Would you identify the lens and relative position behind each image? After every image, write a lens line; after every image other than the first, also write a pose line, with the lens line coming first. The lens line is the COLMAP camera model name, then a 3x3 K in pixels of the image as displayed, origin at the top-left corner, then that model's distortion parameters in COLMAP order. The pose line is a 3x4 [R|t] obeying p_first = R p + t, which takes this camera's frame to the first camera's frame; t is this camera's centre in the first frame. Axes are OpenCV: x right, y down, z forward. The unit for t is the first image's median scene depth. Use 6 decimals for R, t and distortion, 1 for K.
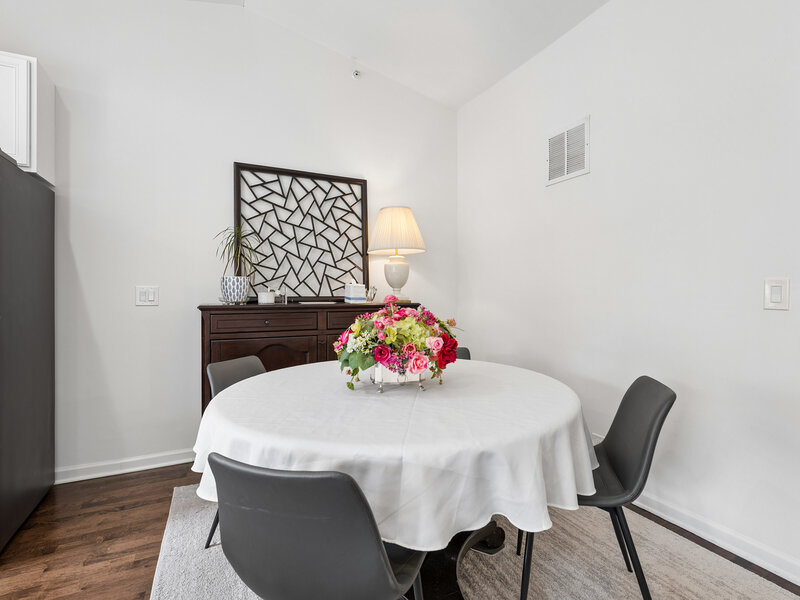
lens RADIAL K [[404.9, 0, 405.6], [0, 404.9, 299.3], [0, 0, 1]] dist [0.002835, 0.000275]
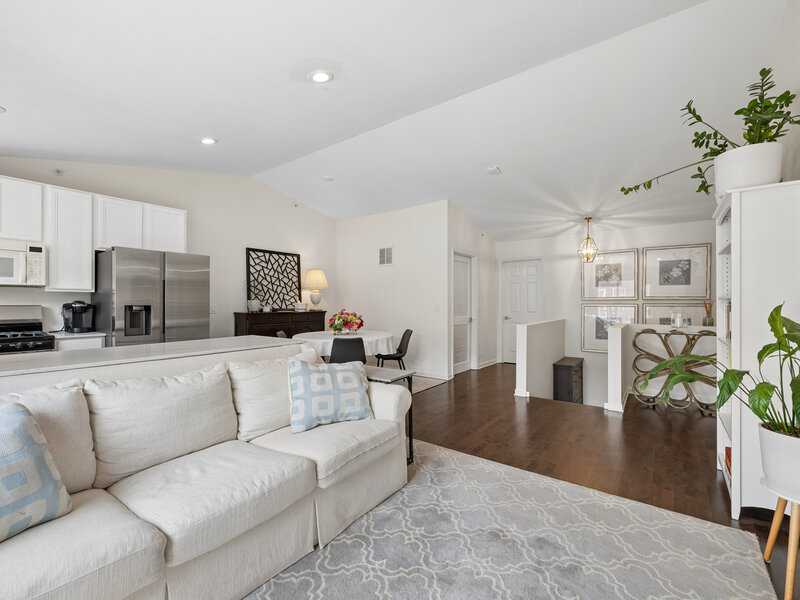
lens RADIAL K [[351.9, 0, 404.2], [0, 351.9, 303.6], [0, 0, 1]] dist [0.000617, 0.000087]
pose [[0.892021, 0.000640, 0.451994, -0.481735], [0.003692, 0.999955, -0.008701, -0.013921], [-0.451979, 0.009430, 0.891979, -0.997543]]
